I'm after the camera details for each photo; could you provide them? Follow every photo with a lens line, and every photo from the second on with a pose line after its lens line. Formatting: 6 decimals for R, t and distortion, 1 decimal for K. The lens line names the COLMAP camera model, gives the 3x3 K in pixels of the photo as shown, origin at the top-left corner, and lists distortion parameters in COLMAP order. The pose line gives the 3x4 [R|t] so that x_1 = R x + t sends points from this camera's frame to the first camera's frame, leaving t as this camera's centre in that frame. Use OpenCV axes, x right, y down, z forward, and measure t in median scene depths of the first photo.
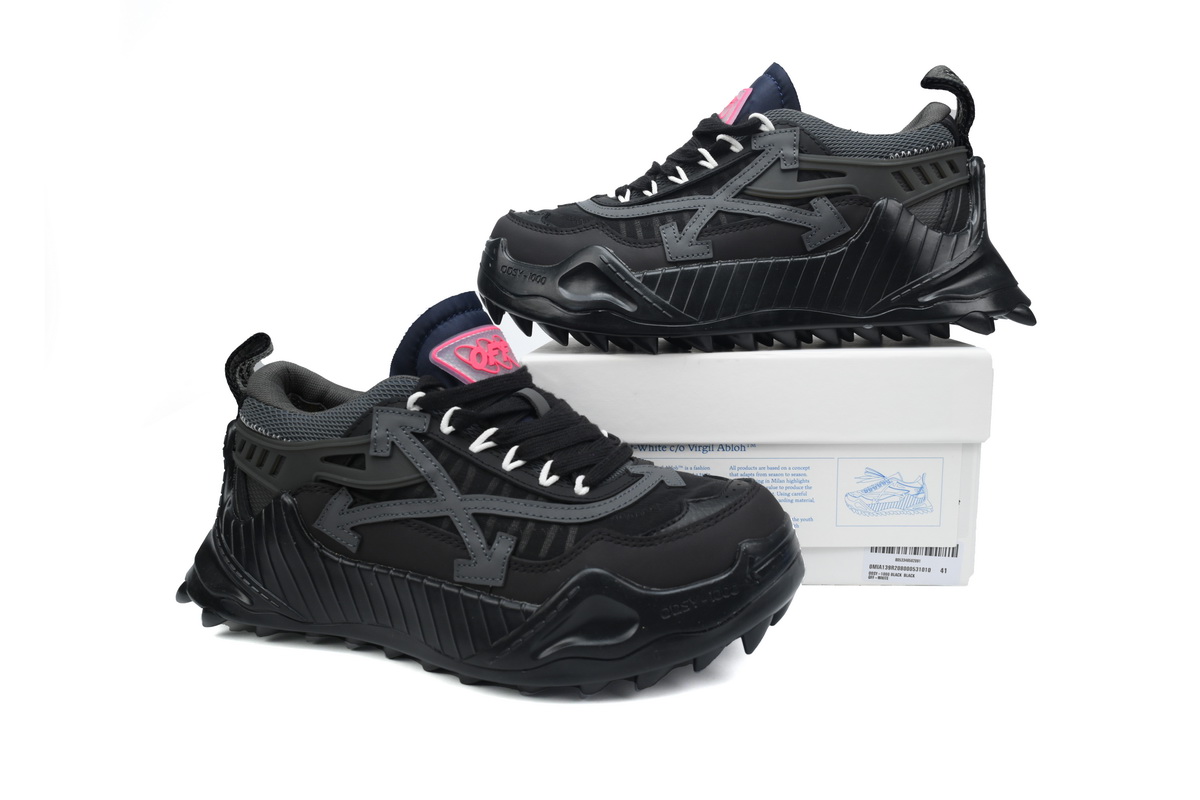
lens RADIAL K [[959.4, 0, 601.6], [0, 959.4, 401.1], [0, 0, 1]] dist [0.008766, -0.005675]
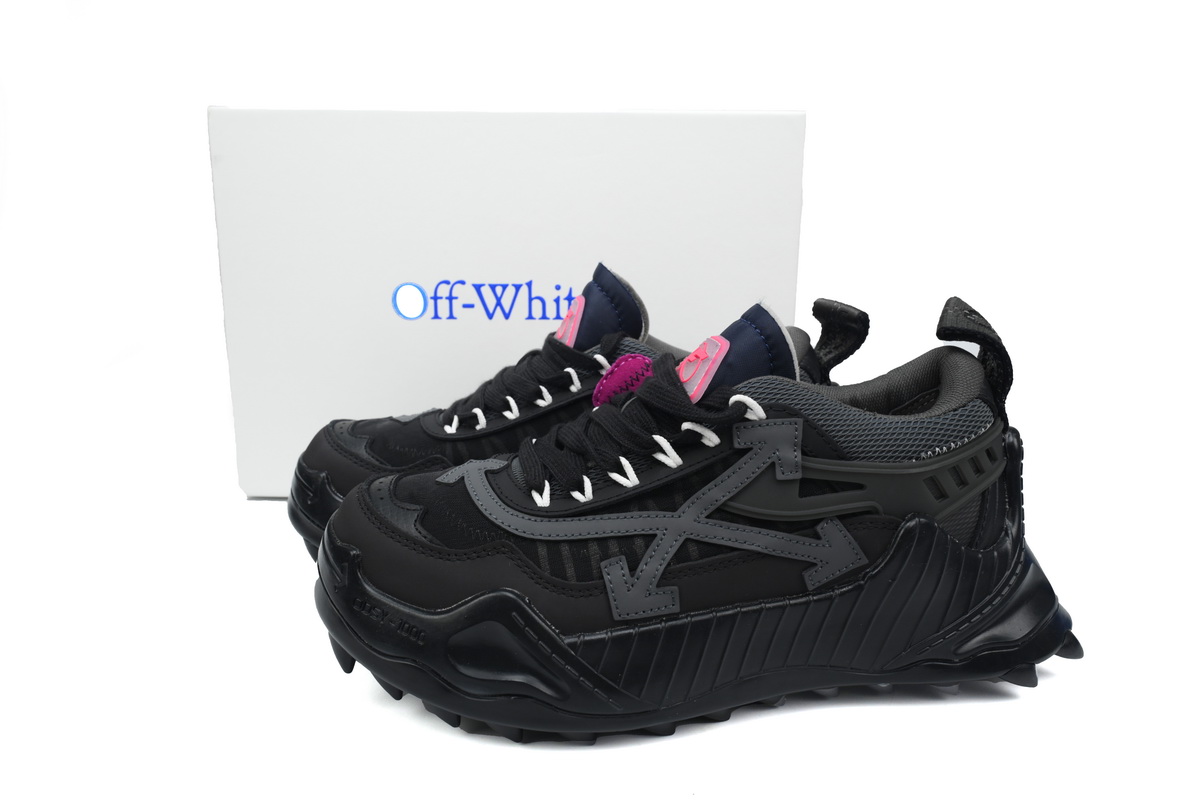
lens RADIAL K [[959.4, 0, 599.1], [0, 959.4, 400.4], [0, 0, 1]] dist [0.008766, -0.005675]
pose [[0.981550, -0.007122, 0.191074, -0.067962], [-0.003857, 0.998365, 0.057025, -0.334127], [-0.191168, -0.056710, 0.979918, 0.351740]]
